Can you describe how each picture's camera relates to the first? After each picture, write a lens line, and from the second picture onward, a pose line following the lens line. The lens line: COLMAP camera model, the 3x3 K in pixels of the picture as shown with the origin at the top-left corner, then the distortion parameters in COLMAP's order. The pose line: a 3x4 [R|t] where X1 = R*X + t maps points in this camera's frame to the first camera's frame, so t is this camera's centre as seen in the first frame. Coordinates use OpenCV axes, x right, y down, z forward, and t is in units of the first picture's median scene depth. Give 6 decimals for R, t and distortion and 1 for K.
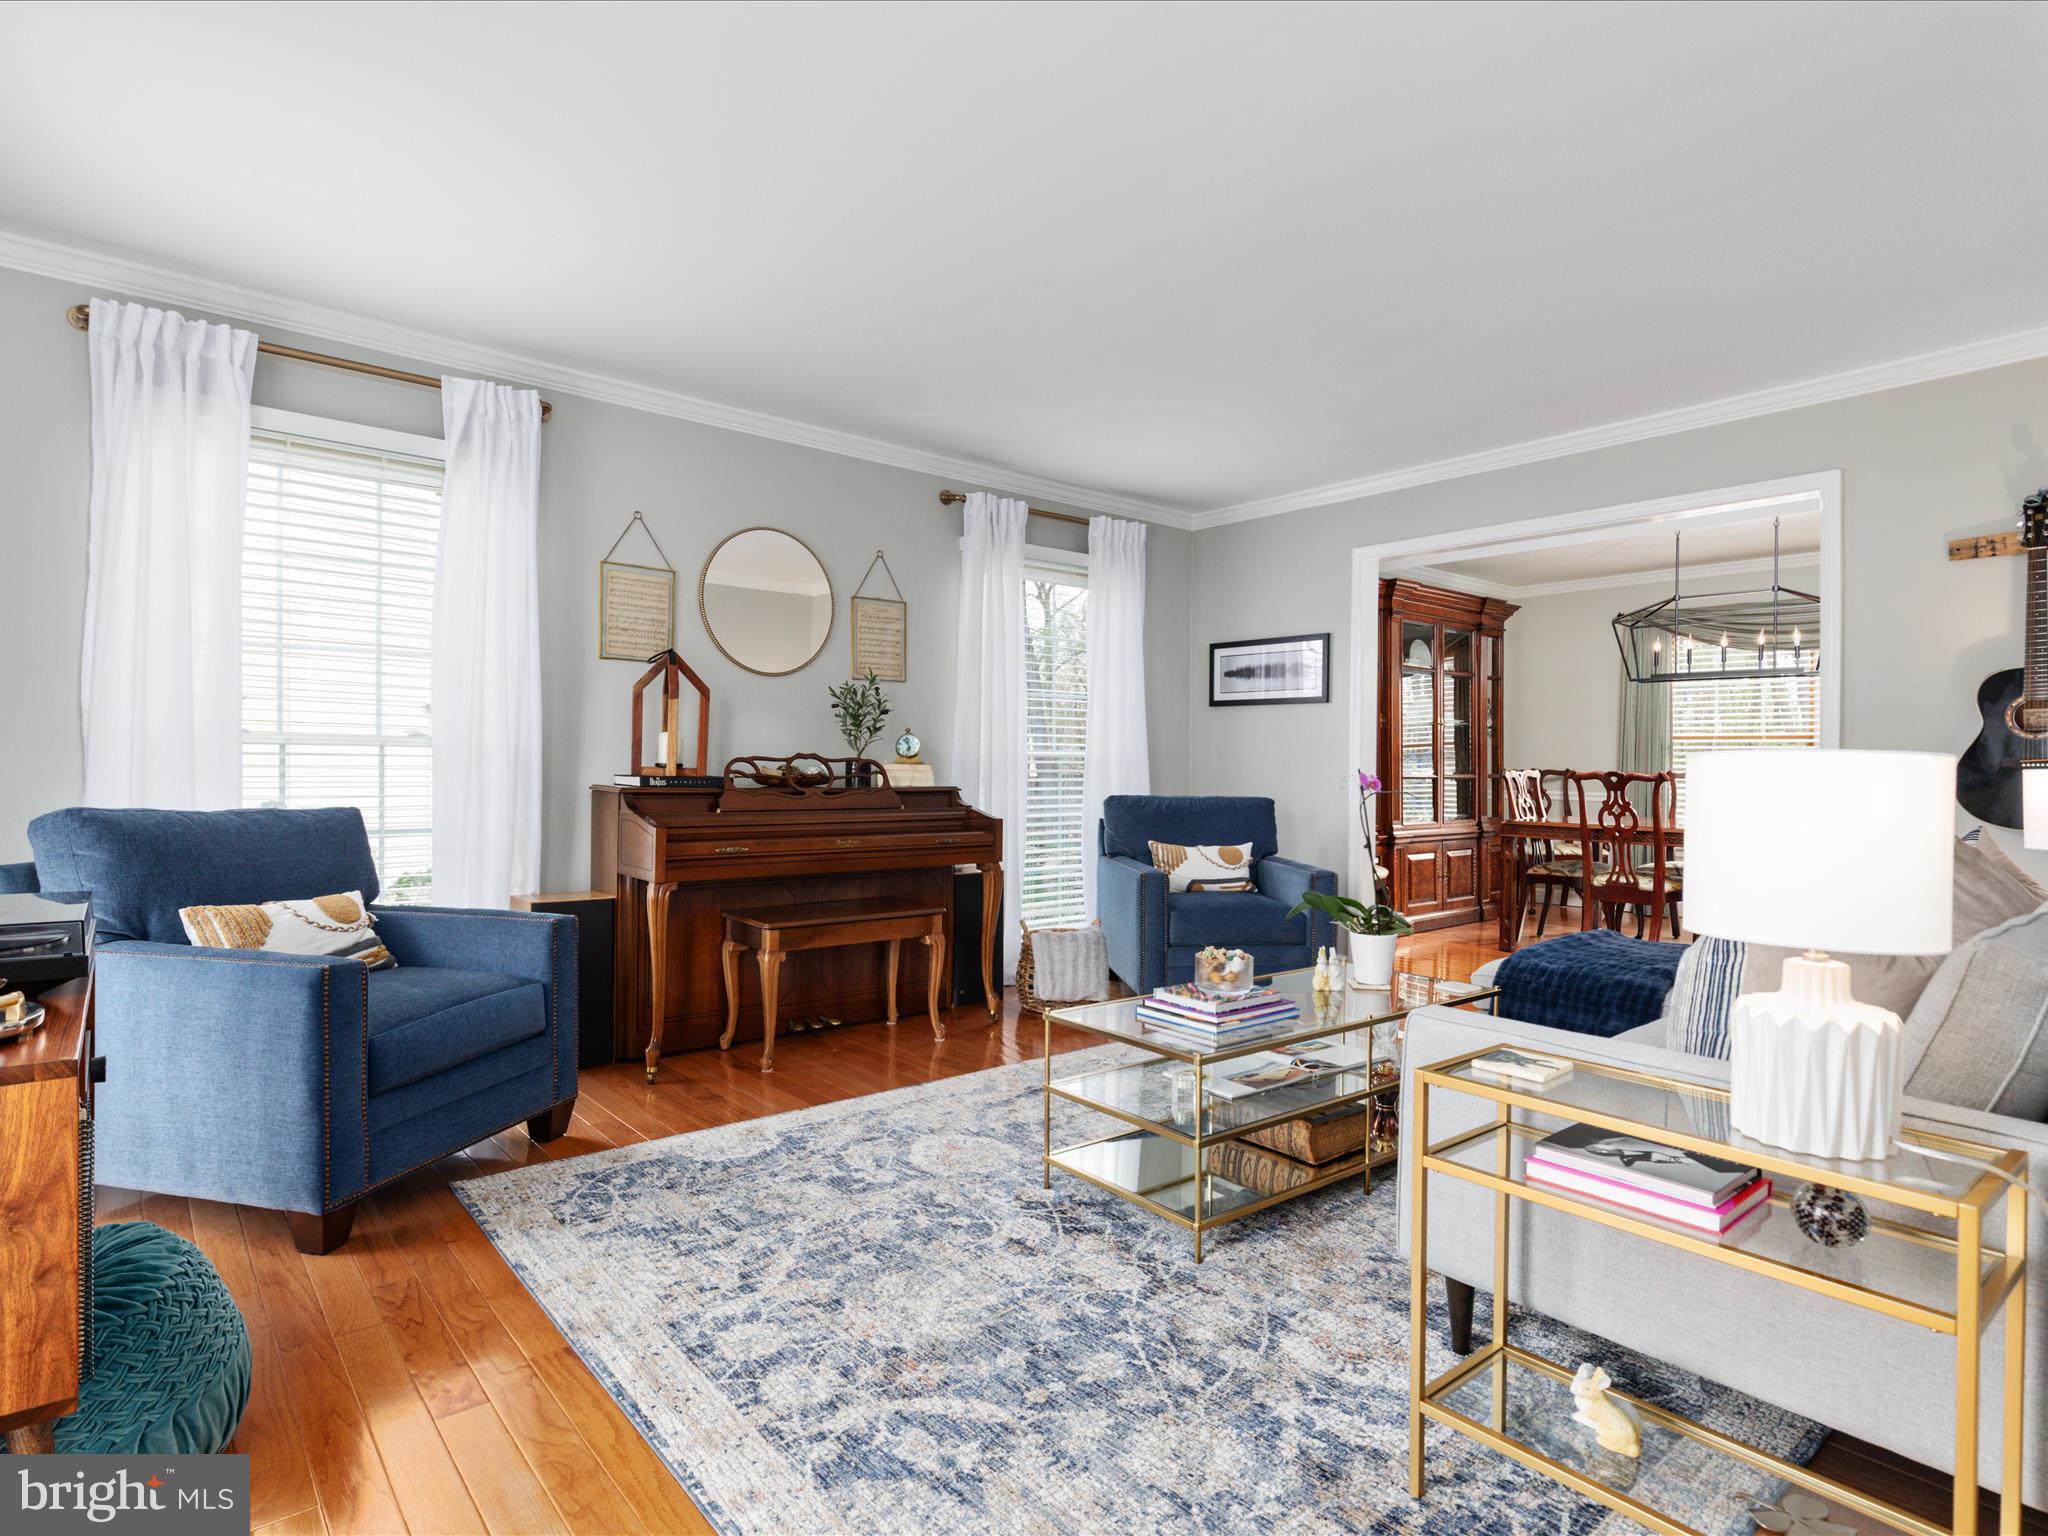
lens RADIAL K [[1096.0, 0, 1024.0], [0, 1096.0, 768.0], [0, 0, 1]] dist [0.001087, -0.000548]
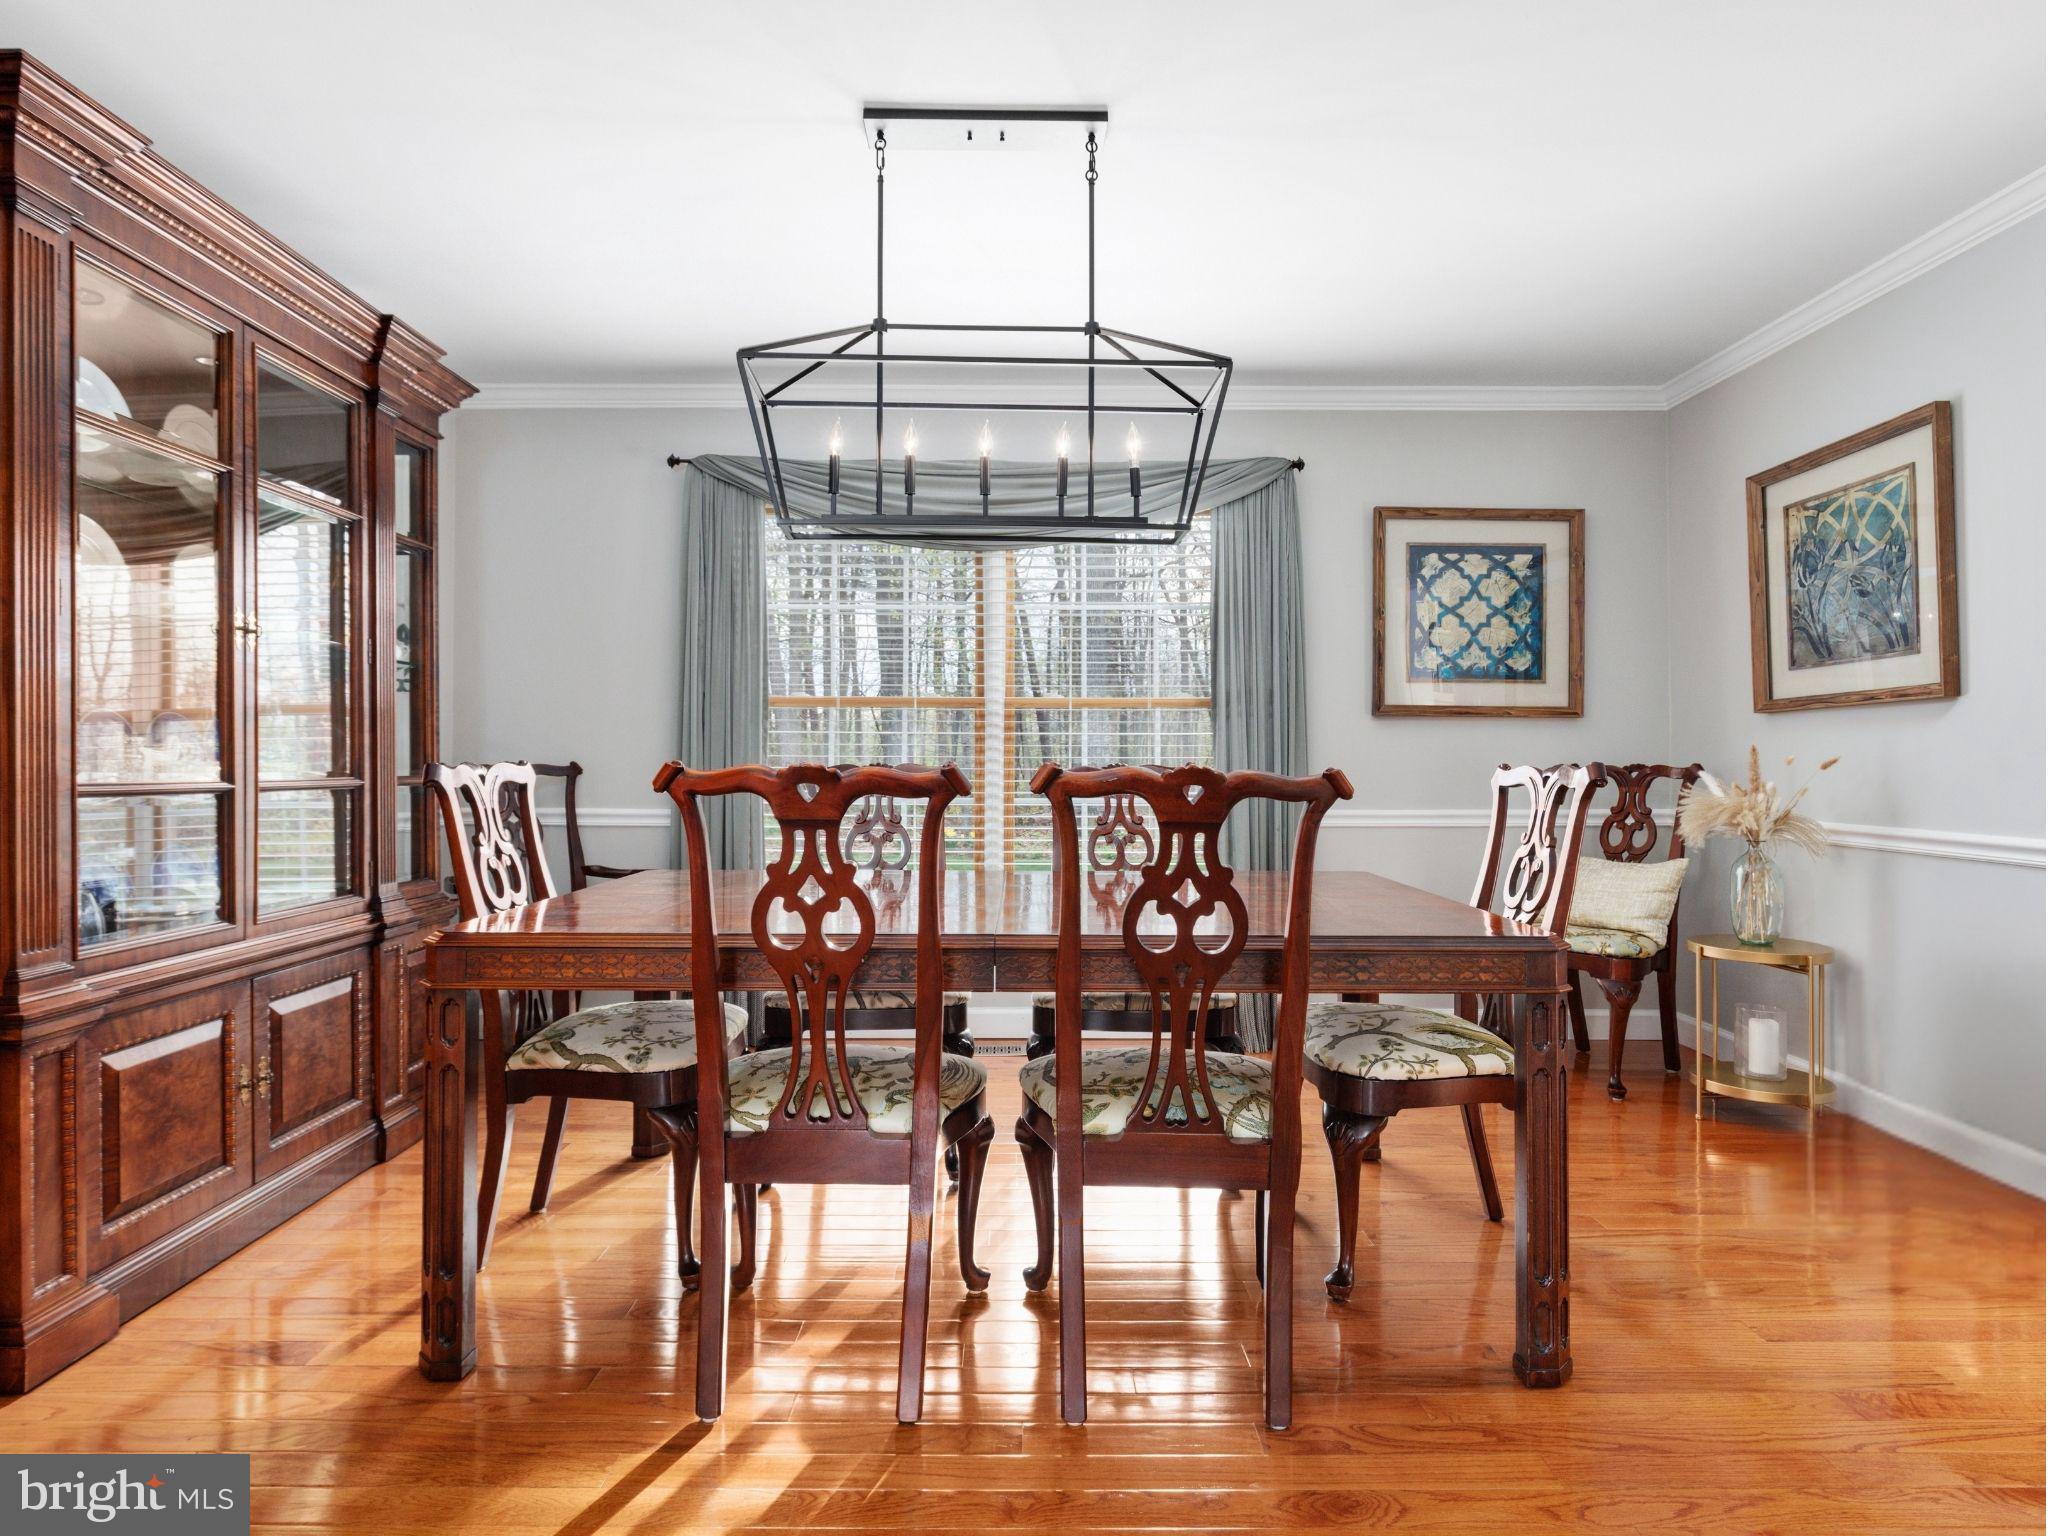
lens RADIAL K [[1173.9, 0, 1024.0], [0, 1173.9, 768.0], [0, 0, 1]] dist [-0.002394, -0.000832]
pose [[0.642093, -0.001468, 0.766625, 0.255118], [0.003330, 0.999994, -0.000875, 0.003975], [-0.766620, 0.003115, 0.642094, 0.580914]]
